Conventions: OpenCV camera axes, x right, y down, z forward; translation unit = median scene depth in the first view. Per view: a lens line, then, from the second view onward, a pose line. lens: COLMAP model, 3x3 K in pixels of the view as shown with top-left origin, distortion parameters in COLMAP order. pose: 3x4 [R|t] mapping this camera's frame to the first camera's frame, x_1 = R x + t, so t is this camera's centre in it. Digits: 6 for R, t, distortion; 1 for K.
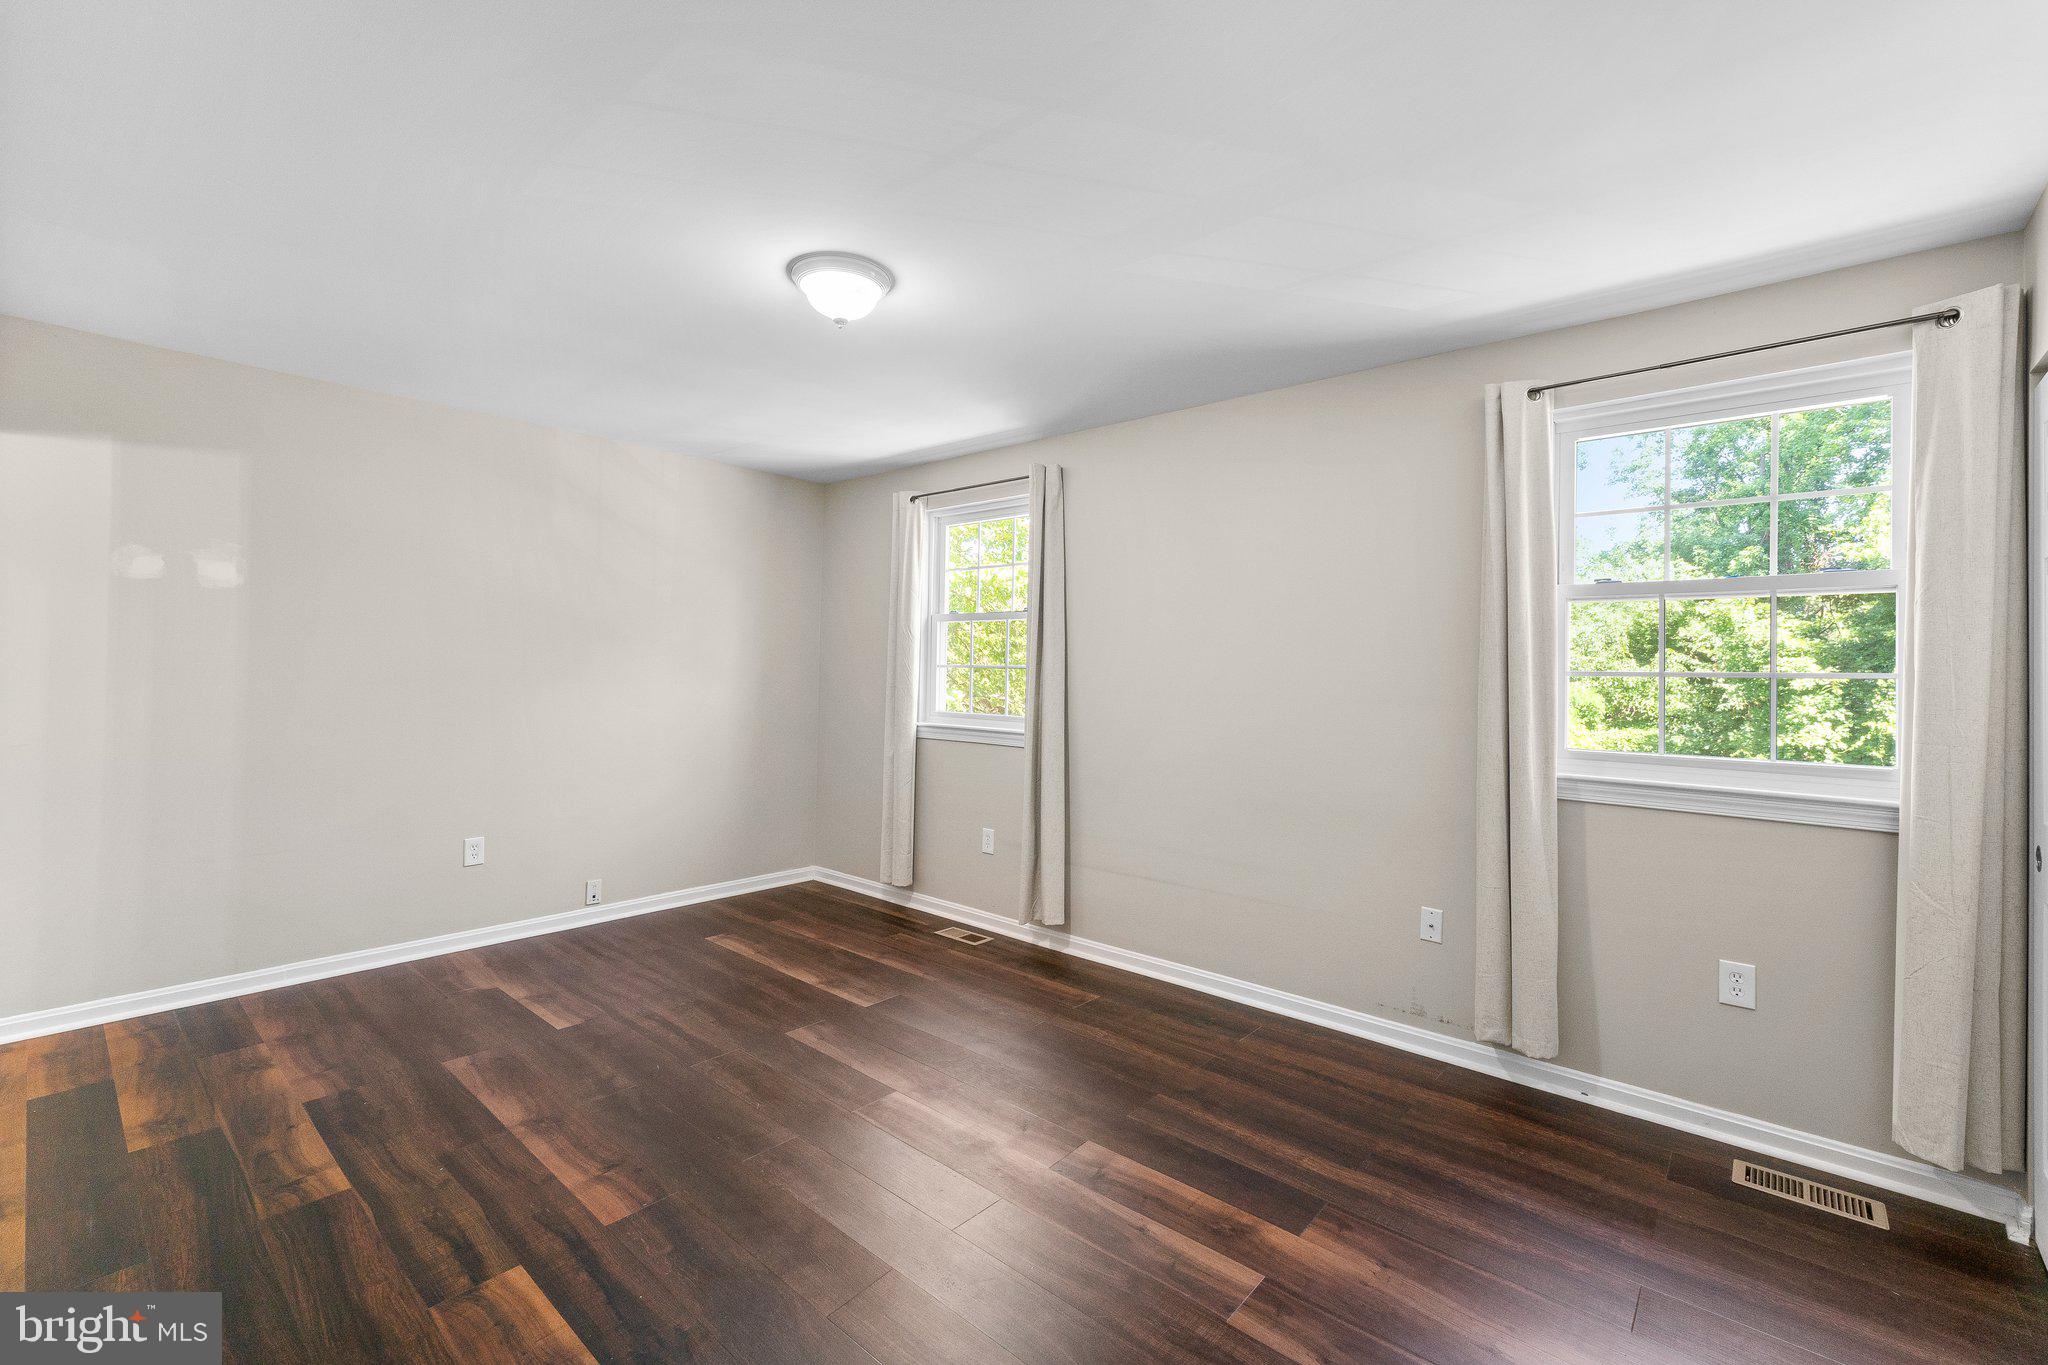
lens RADIAL K [[852.3, 0, 1025.2], [0, 852.3, 679.2], [0, 0, 1]] dist [0.001283, -0.000235]
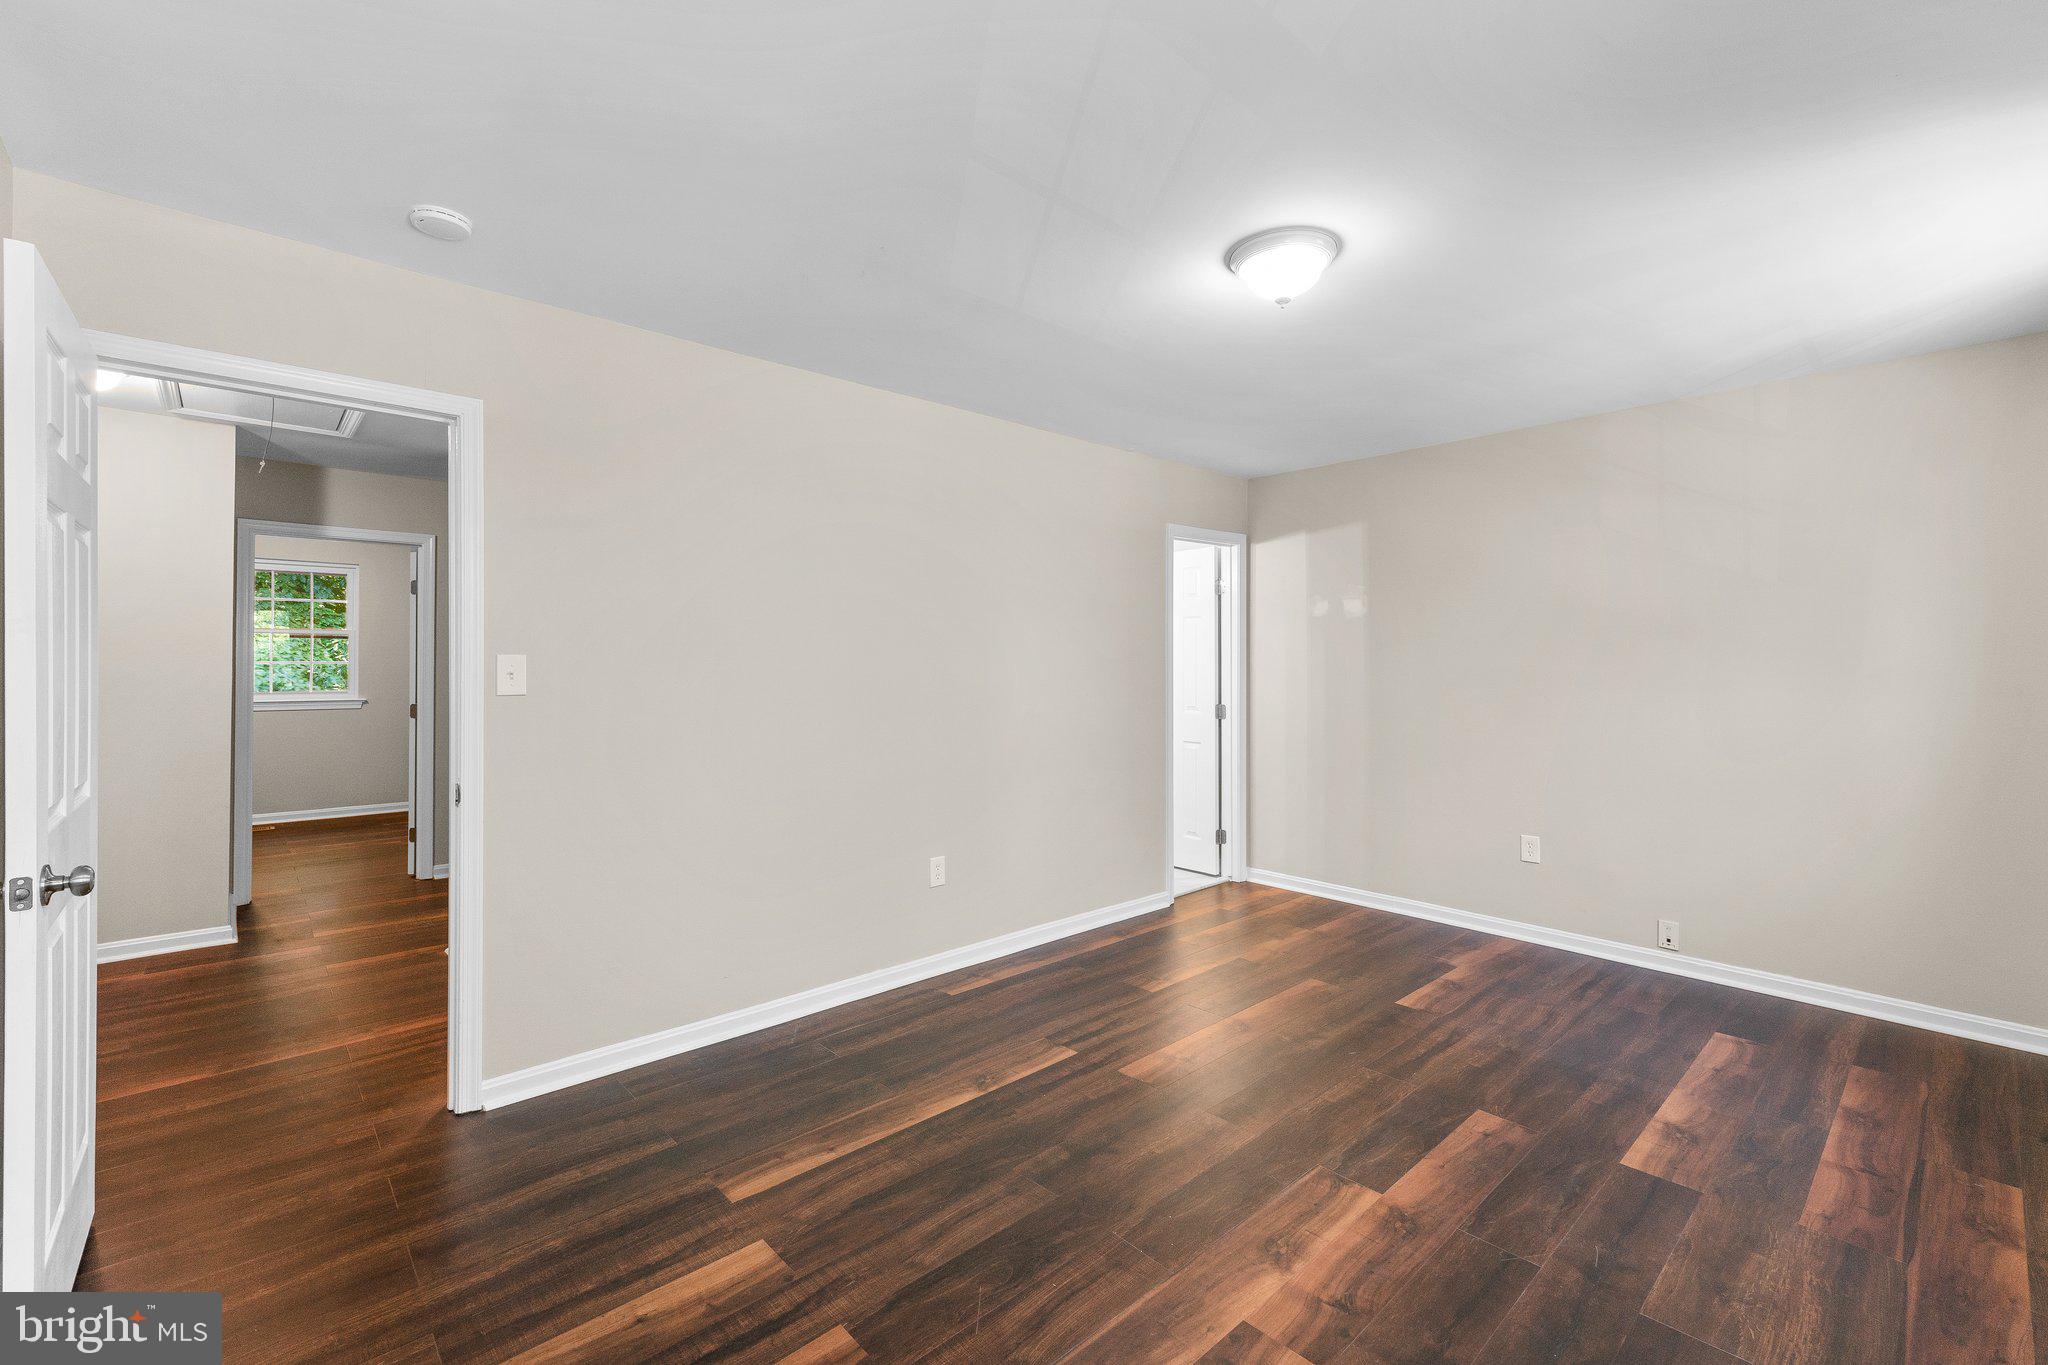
lens RADIAL K [[852.3, 0, 1025.2], [0, 852.3, 679.2], [0, 0, 1]] dist [0.001283, -0.000235]
pose [[-0.111131, -0.000591, -0.993806, 0.553124], [-0.011630, 0.999932, 0.000706, 0.001626], [0.993738, 0.011636, -0.111131, 0.608005]]
